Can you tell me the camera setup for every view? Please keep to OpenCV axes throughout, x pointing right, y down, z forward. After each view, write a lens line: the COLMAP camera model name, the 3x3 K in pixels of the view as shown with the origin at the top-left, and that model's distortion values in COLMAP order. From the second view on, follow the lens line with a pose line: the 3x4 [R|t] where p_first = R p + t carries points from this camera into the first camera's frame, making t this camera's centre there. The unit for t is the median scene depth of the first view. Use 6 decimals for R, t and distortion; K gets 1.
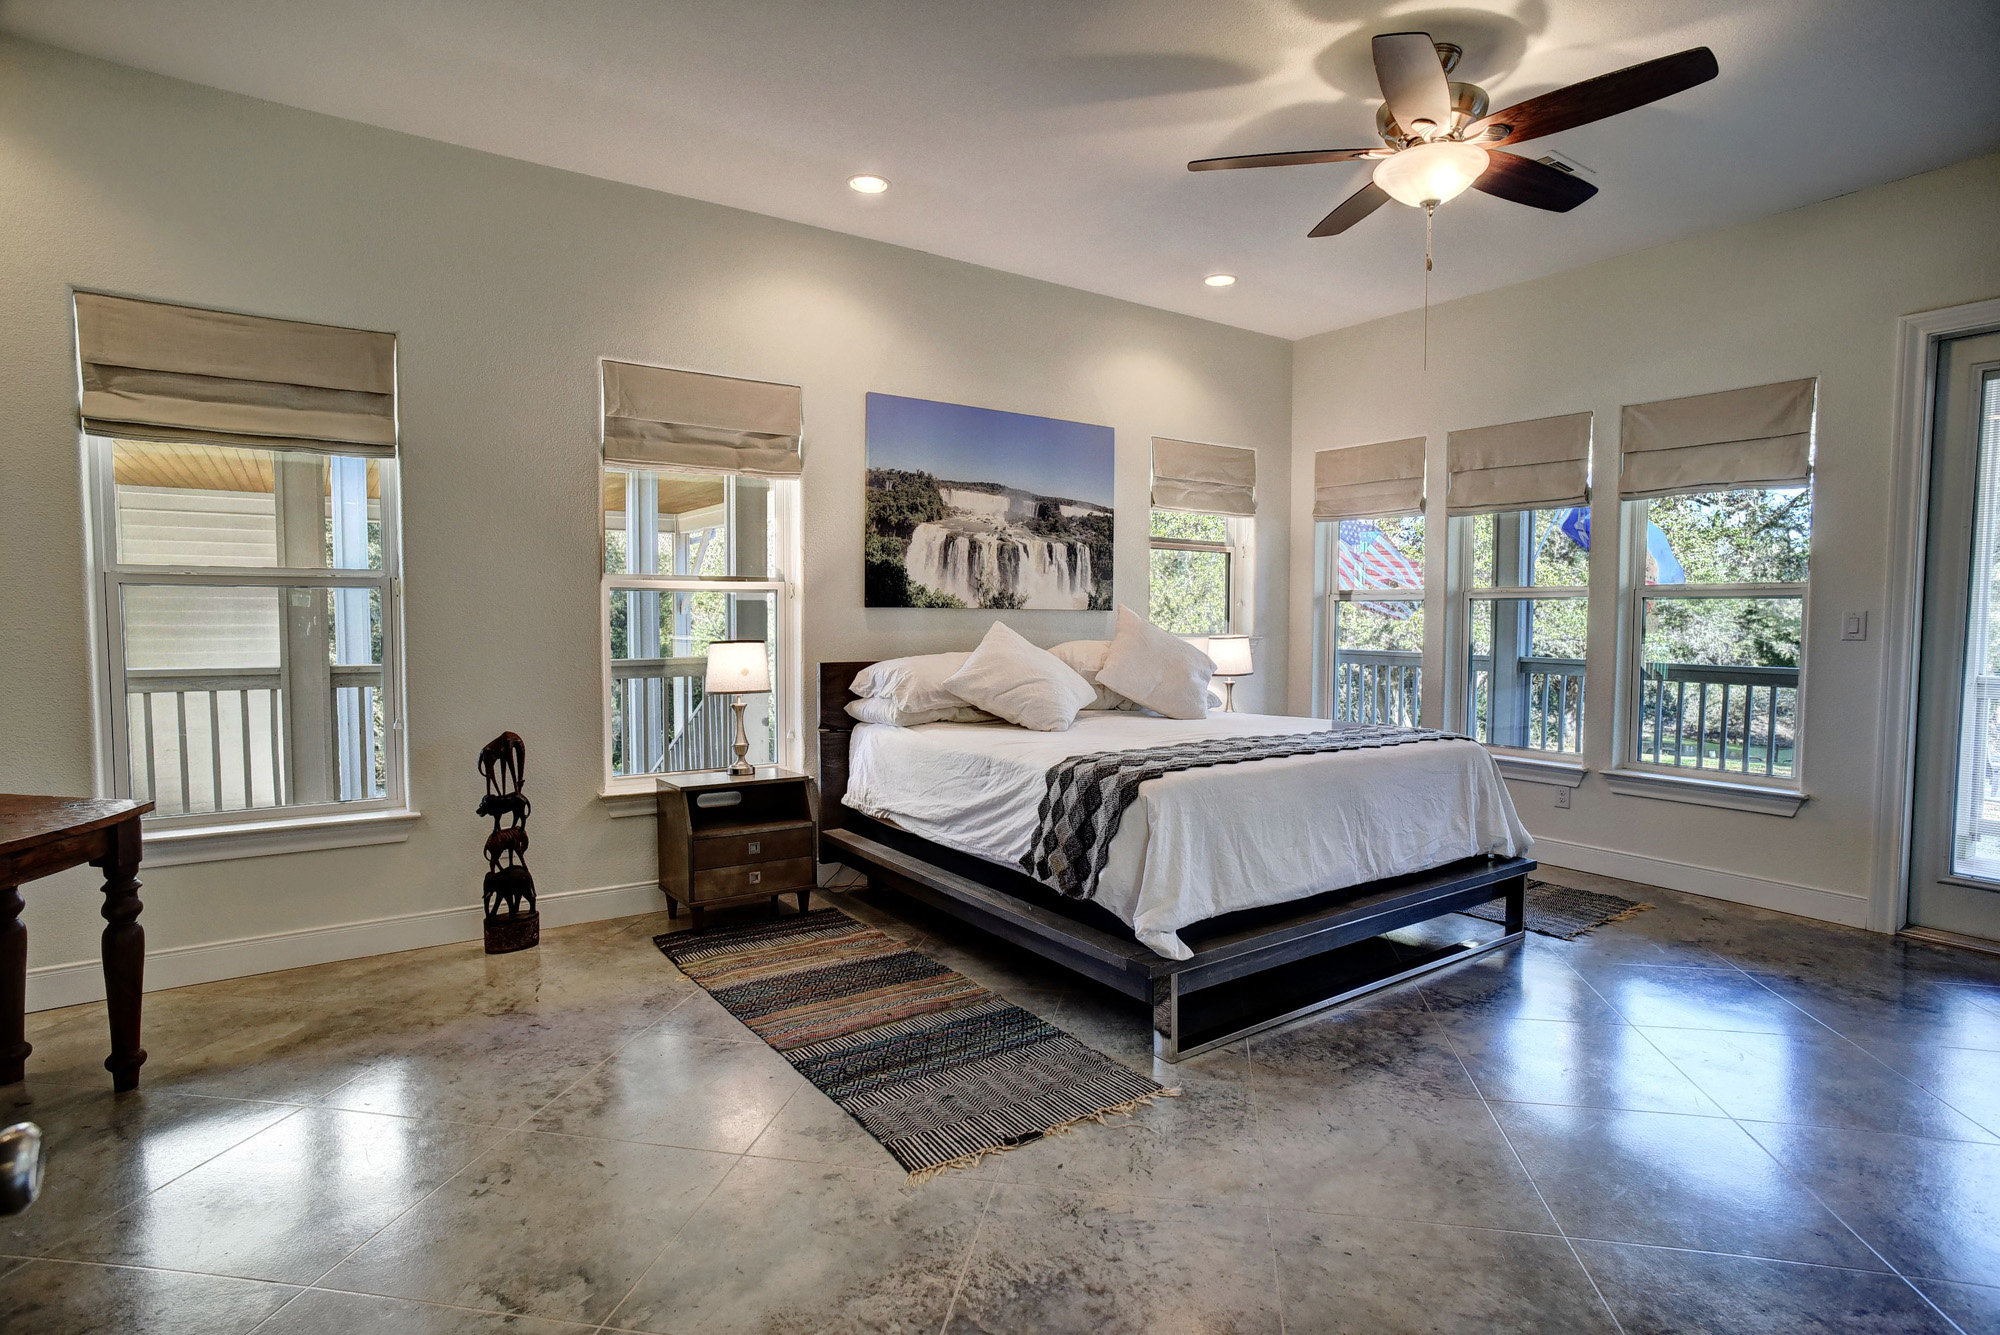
lens RADIAL K [[1030.0, 0, 1003.3], [0, 1030.0, 665.7], [0, 0, 1]] dist [-0.042547, 0.003501]
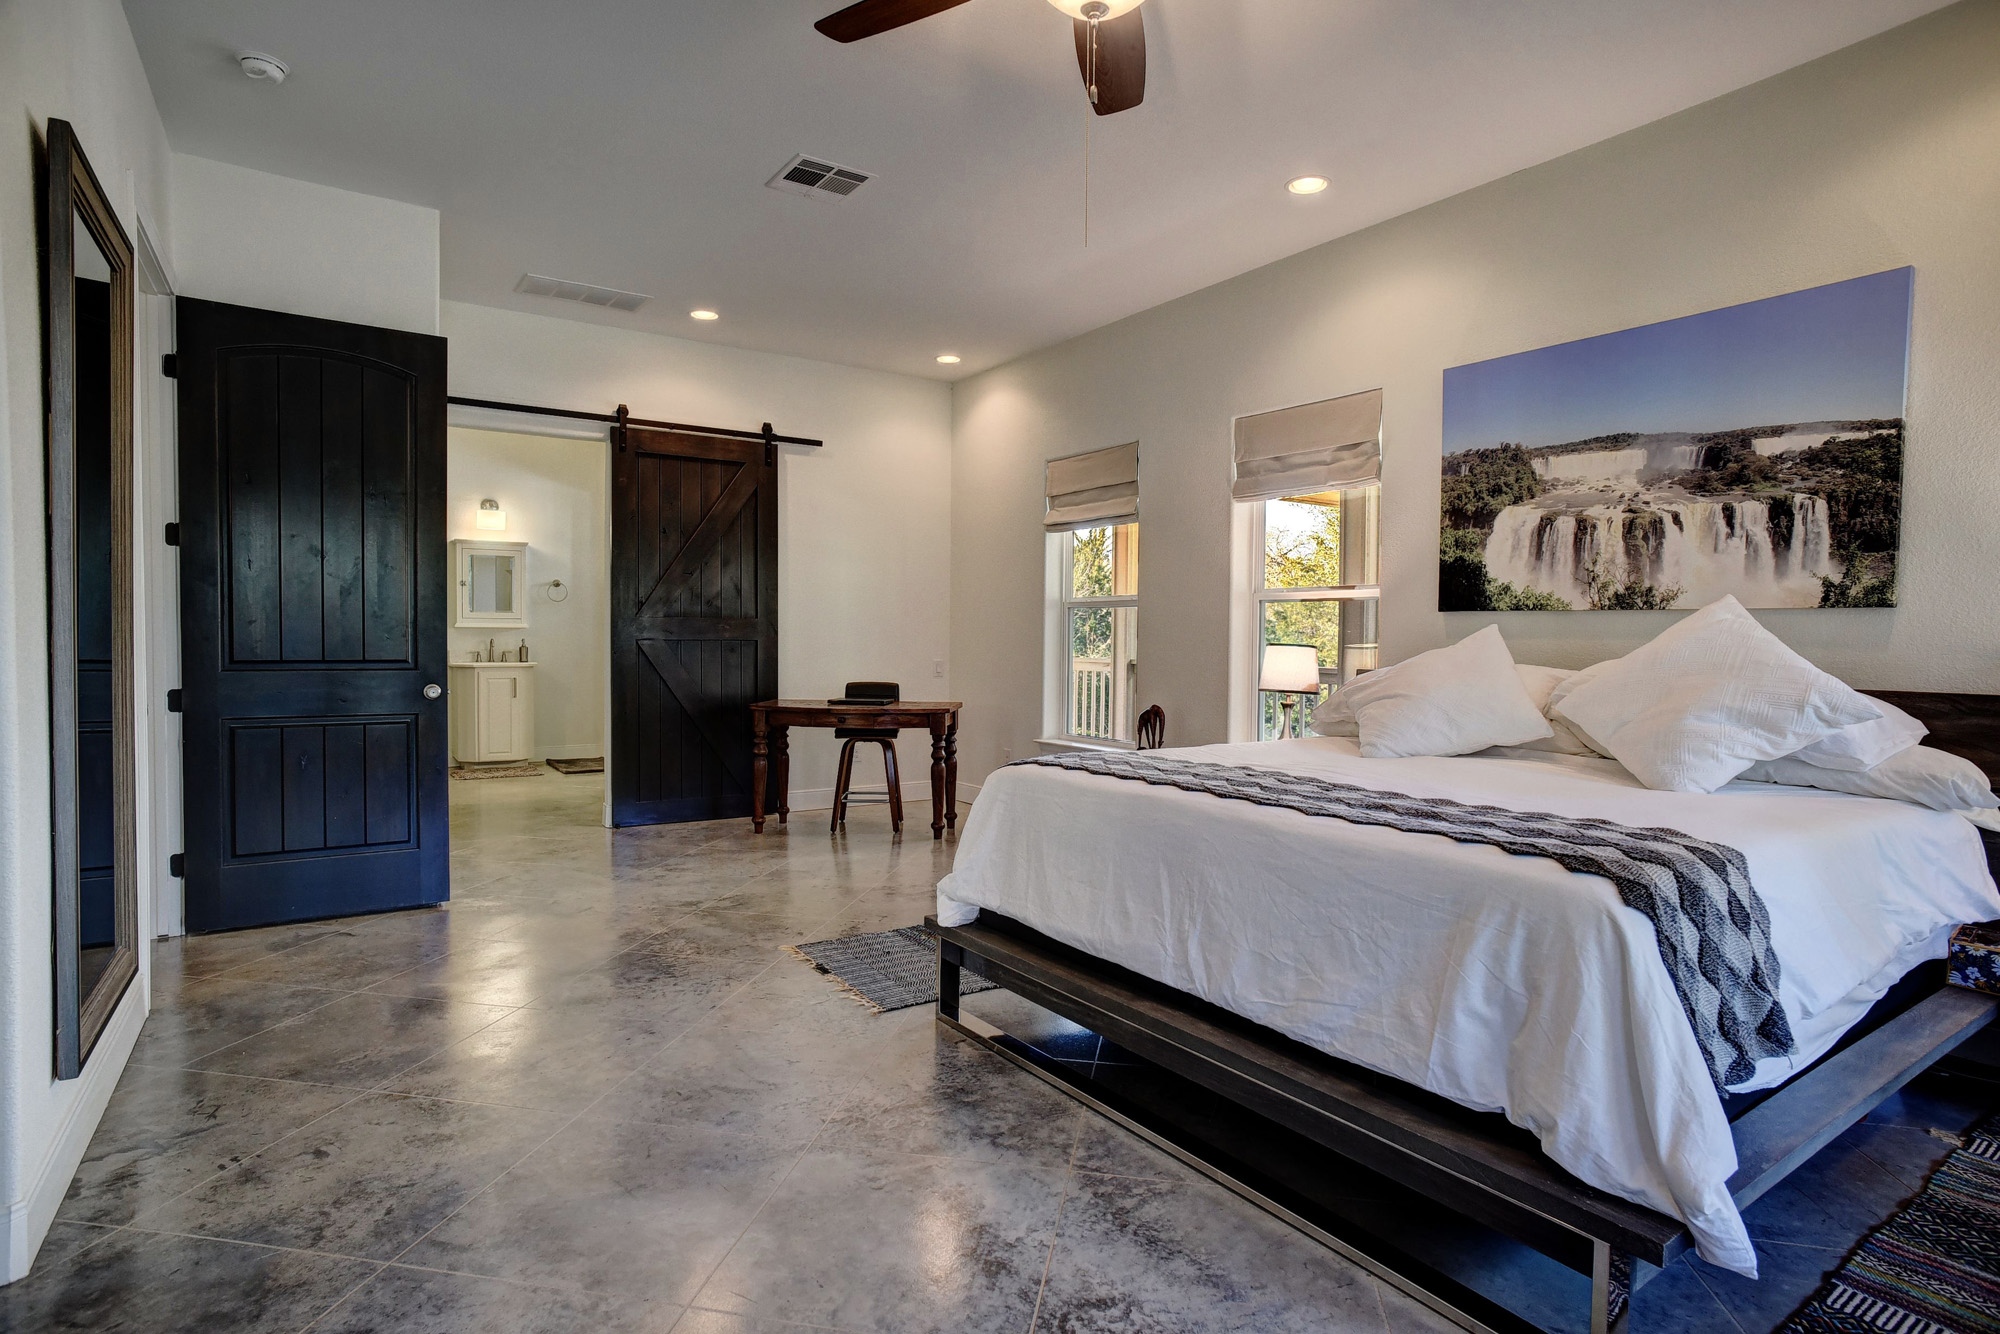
lens RADIAL K [[1030.0, 0, 1007.9], [0, 1030.0, 663.2], [0, 0, 1]] dist [-0.042547, 0.003501]
pose [[-0.010775, 0.019825, -0.999745, 0.724803], [-0.062004, 0.997866, 0.020456, -0.007754], [0.998018, 0.062209, -0.009522, 0.619639]]
